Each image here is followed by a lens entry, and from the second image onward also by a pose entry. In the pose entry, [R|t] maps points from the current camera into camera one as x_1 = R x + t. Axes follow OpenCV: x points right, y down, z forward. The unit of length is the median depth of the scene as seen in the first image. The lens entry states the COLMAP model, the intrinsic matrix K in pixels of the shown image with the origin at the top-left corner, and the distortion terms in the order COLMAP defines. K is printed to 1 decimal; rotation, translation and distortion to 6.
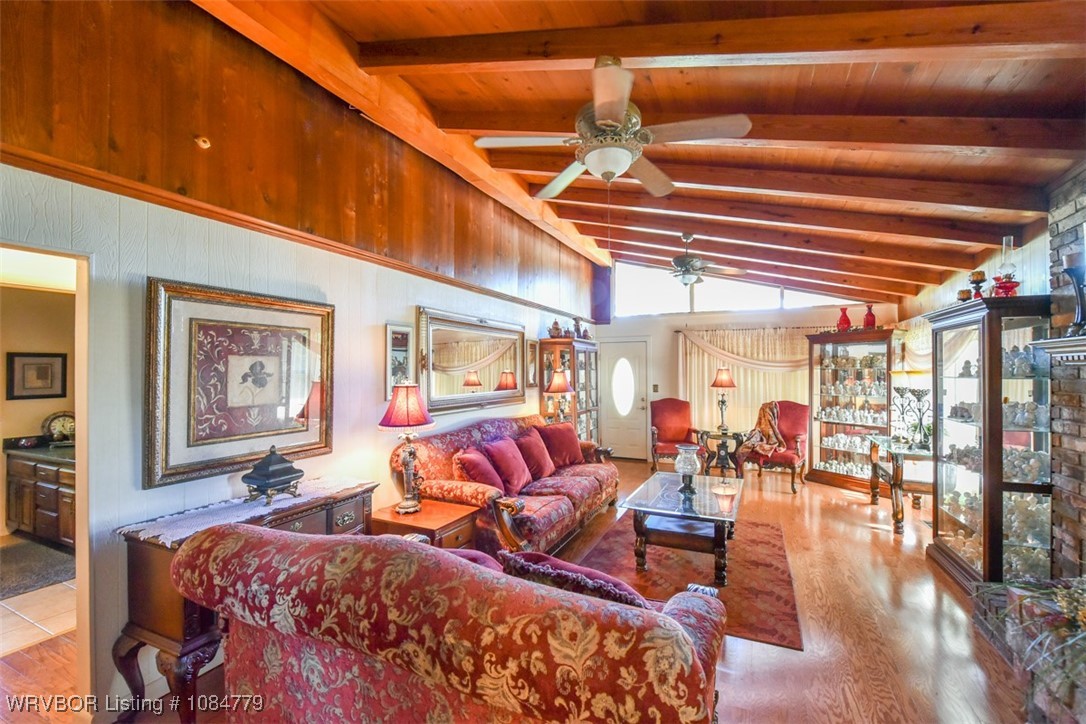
lens RADIAL K [[439.2, 0, 548.8], [0, 439.2, 365.5], [0, 0, 1]] dist [-0.009257, 0.000419]
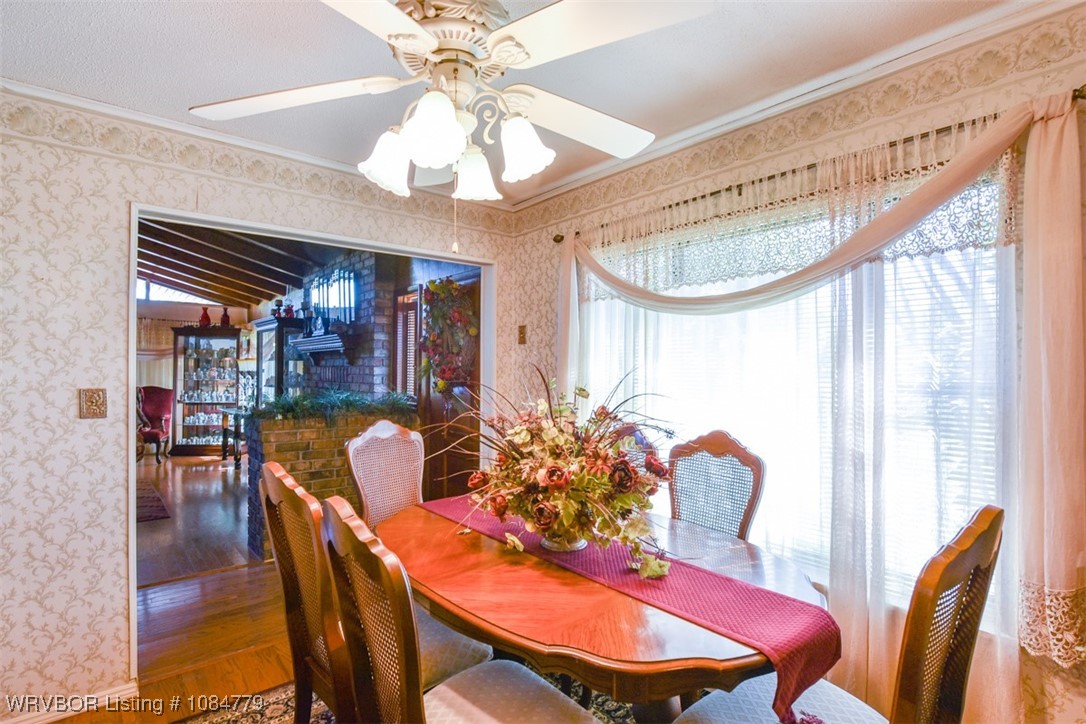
lens RADIAL K [[543.5, 0, 552.3], [0, 543.5, 369.7], [0, 0, 1]] dist [0.003596, -0.000422]
pose [[0.411630, 0.005803, 0.911333, -0.775361], [-0.017709, 0.999842, 0.001632, 0.054151], [-0.911179, -0.016811, 0.411668, -1.283697]]
